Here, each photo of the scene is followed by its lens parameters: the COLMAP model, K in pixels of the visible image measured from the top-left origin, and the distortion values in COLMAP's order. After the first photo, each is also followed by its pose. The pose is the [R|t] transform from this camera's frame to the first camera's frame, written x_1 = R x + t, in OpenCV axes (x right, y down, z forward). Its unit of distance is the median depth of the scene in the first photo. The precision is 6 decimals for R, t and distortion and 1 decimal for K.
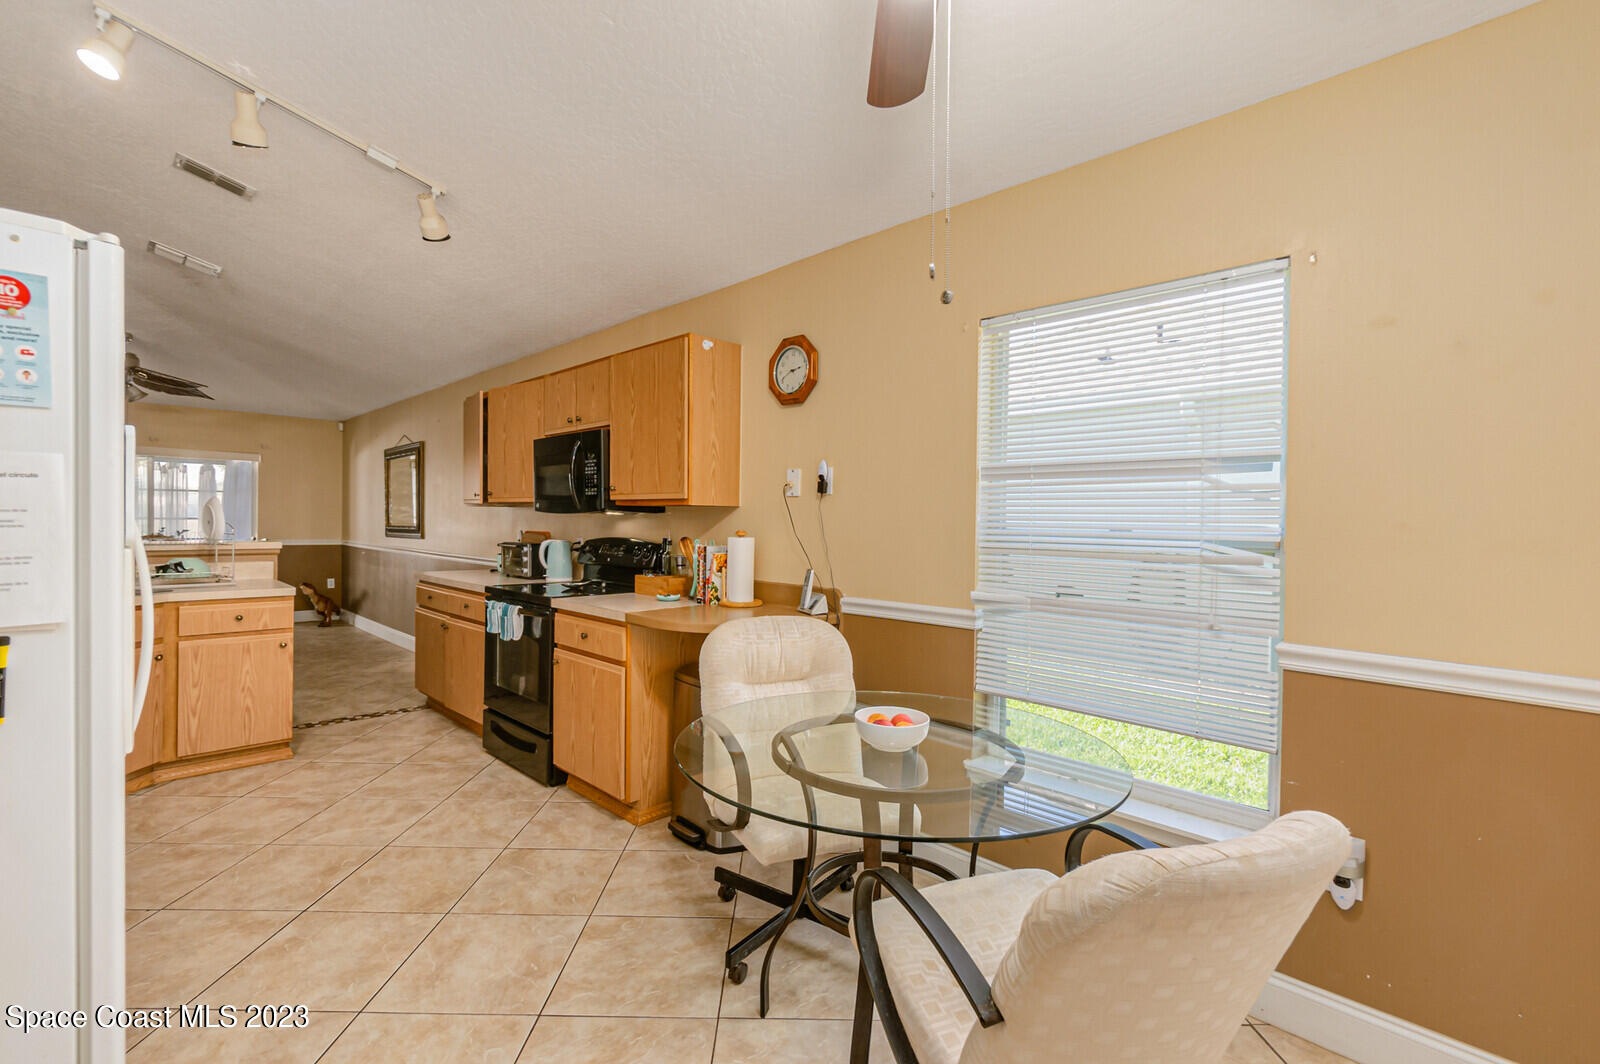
lens RADIAL K [[698.5, 0, 785.1], [0, 698.5, 531.1], [0, 0, 1]] dist [0.002277, -0.000258]
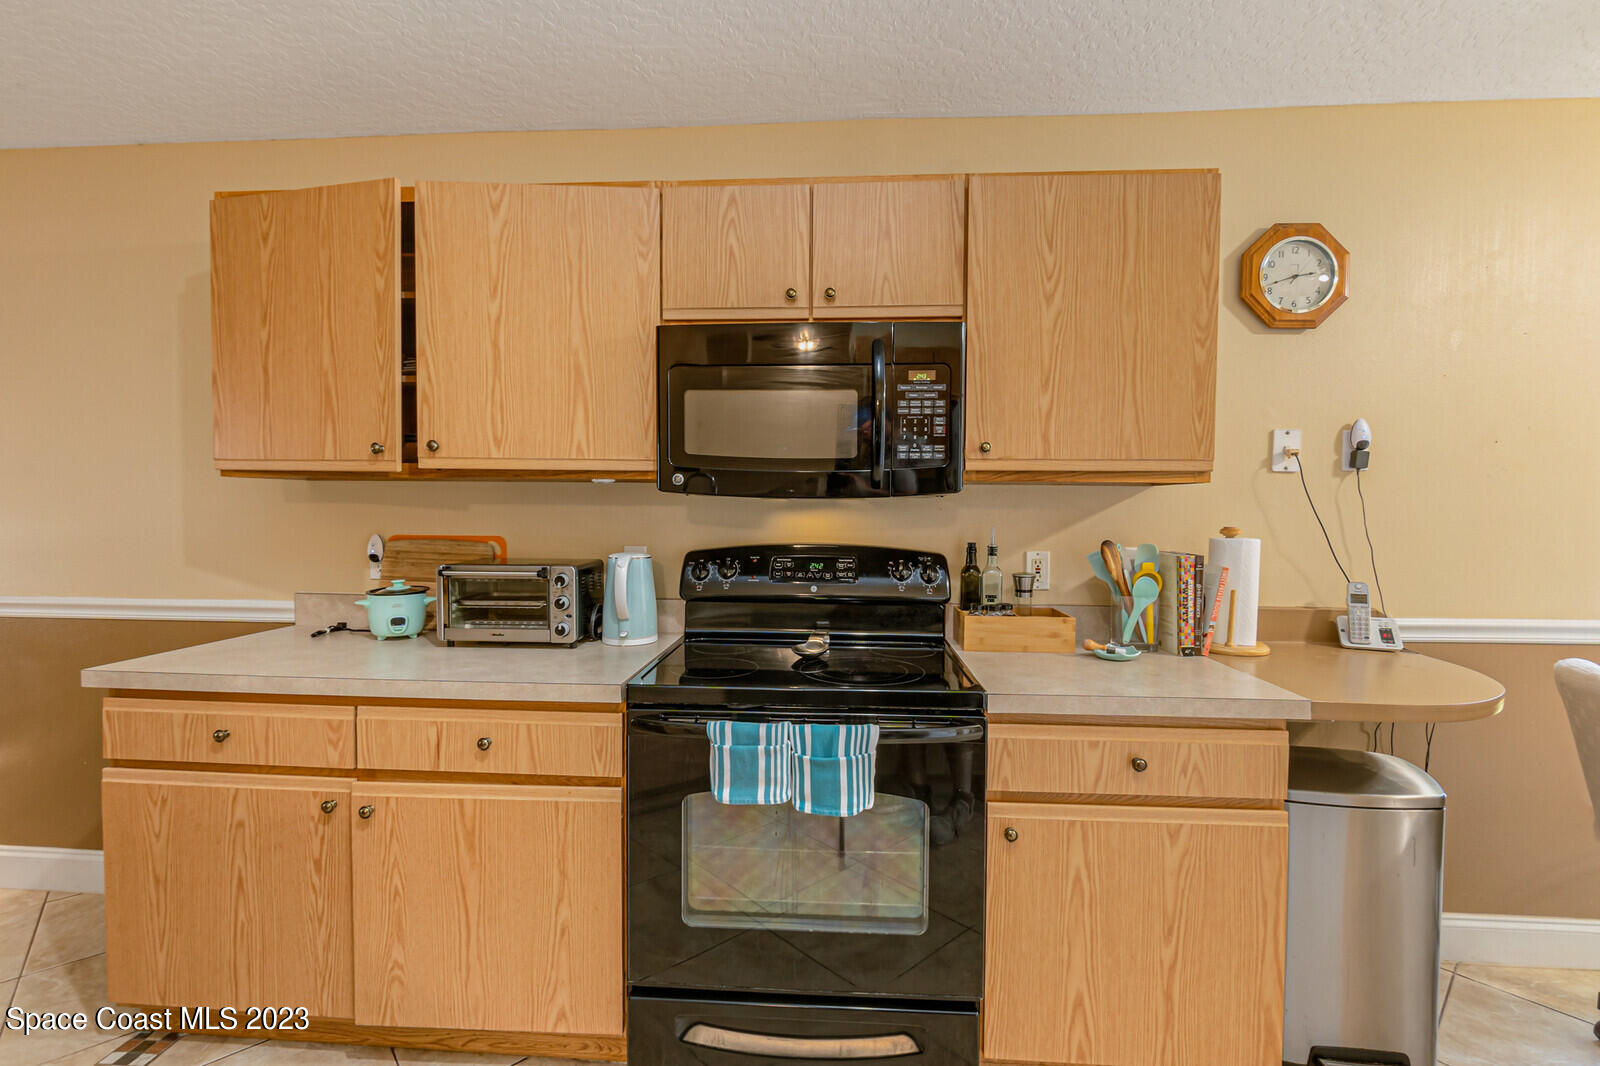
lens RADIAL K [[734.3, 0, 808.0], [0, 734.3, 524.8], [0, 0, 1]] dist [-0.005426, -0.001248]
pose [[0.750665, -0.024465, 0.660229, -0.692254], [0.015025, 0.999688, 0.019961, -0.018342], [-0.660512, -0.005064, 0.750799, 0.702206]]
